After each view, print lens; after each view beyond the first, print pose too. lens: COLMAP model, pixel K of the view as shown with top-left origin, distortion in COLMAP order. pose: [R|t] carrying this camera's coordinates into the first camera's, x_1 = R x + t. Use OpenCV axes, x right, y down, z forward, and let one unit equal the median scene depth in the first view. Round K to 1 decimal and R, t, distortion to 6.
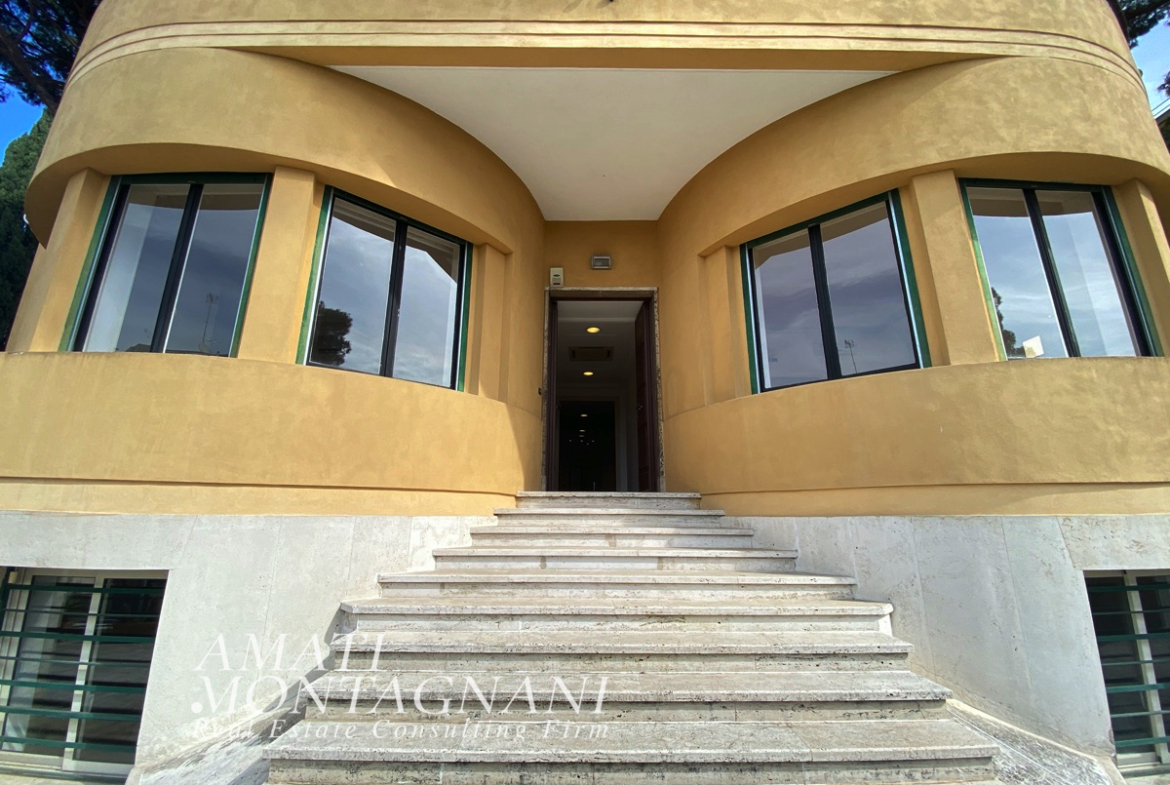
lens RADIAL K [[496.6, 0, 584.9], [0, 496.6, 411.0], [0, 0, 1]] dist [-0.031200, -0.000428]
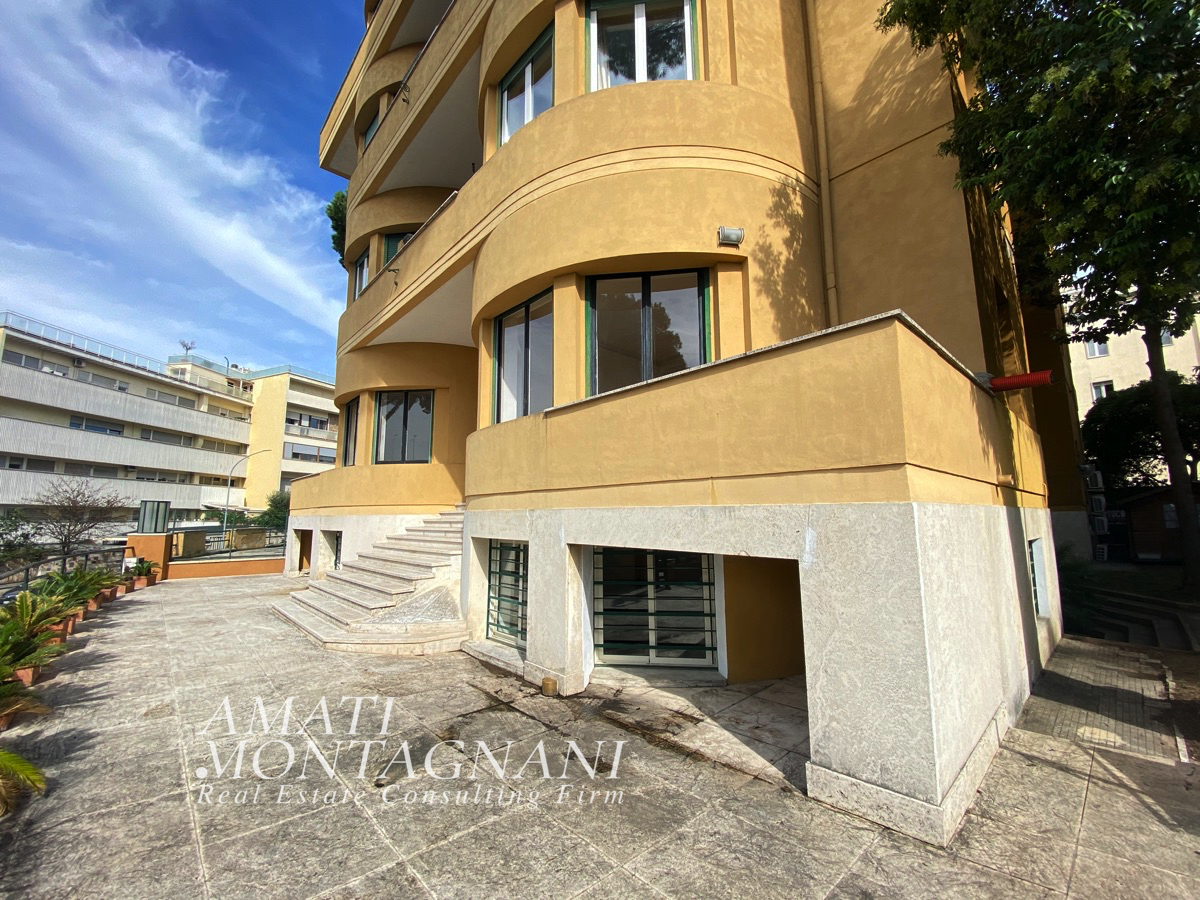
lens RADIAL K [[484.3, 0, 600.0], [0, 484.3, 450.0], [0, 0, 1]] dist [0.072102, -0.038159]
pose [[0.671448, -0.111615, -0.732598, 0.630342], [0.189930, 0.981491, 0.024542, 0.002429], [0.716299, -0.155622, 0.680219, 0.005134]]
